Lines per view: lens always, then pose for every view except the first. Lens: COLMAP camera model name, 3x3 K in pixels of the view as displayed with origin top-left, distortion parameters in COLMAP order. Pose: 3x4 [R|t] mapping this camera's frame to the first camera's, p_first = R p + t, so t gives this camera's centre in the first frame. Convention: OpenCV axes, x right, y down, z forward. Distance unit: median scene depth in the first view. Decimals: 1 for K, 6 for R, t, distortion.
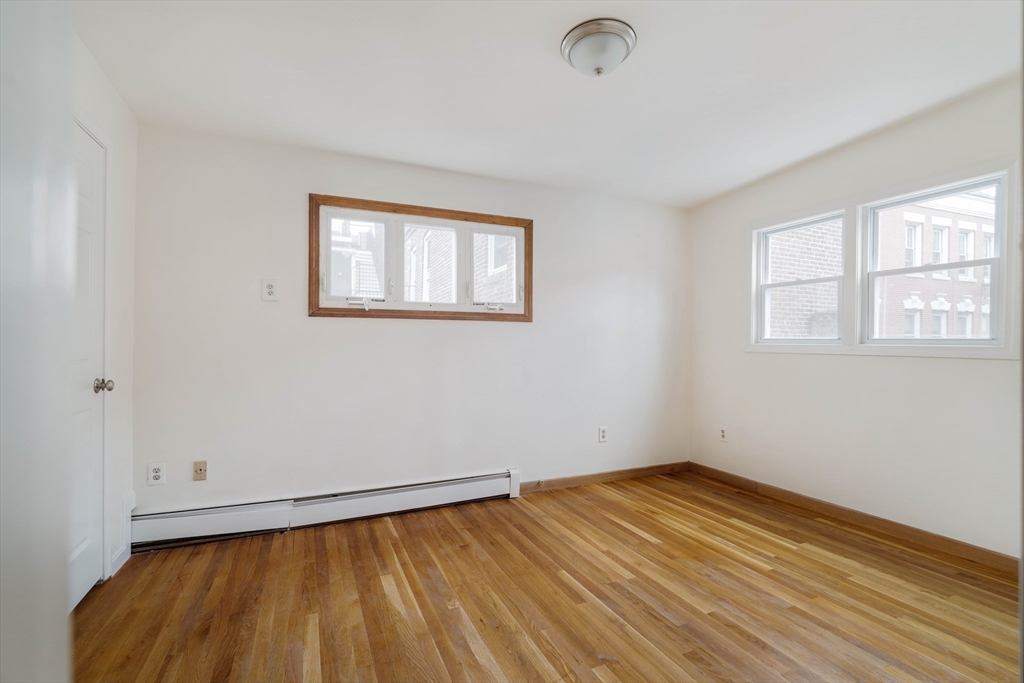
lens RADIAL K [[467.5, 0, 521.8], [0, 467.5, 343.6], [0, 0, 1]] dist [-0.011402, 0.002992]
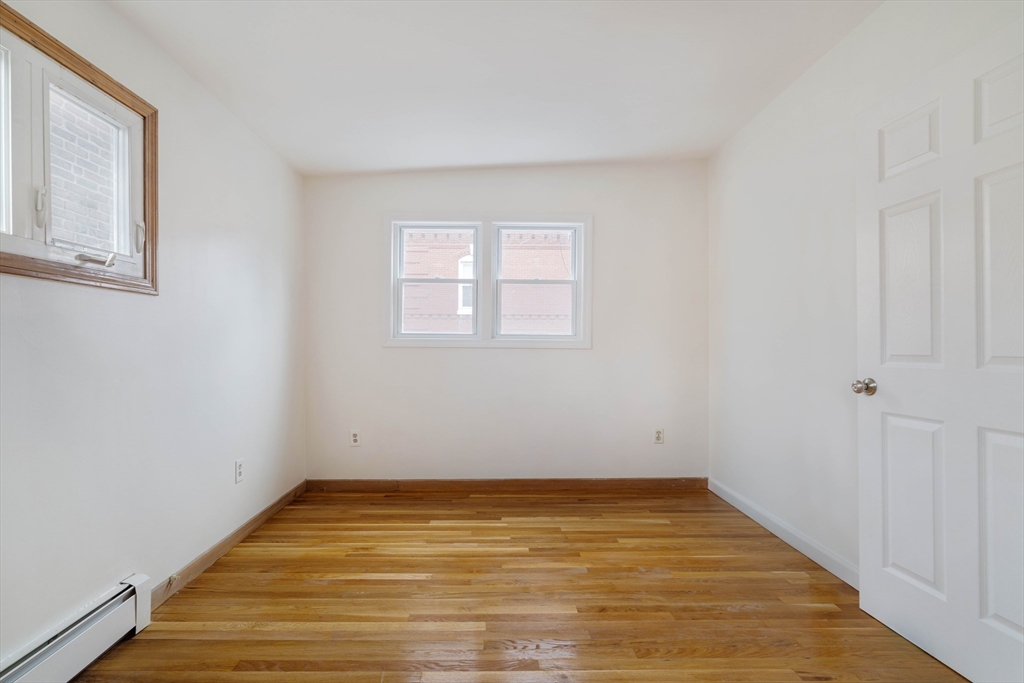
lens RADIAL K [[467.5, 0, 513.8], [0, 467.5, 343.7], [0, 0, 1]] dist [-0.011402, 0.002992]
pose [[0.427711, -0.003554, 0.903909, -0.331570], [0.001140, 0.999994, 0.003392, 0.010143], [-0.903915, -0.000421, 0.427712, 0.437438]]
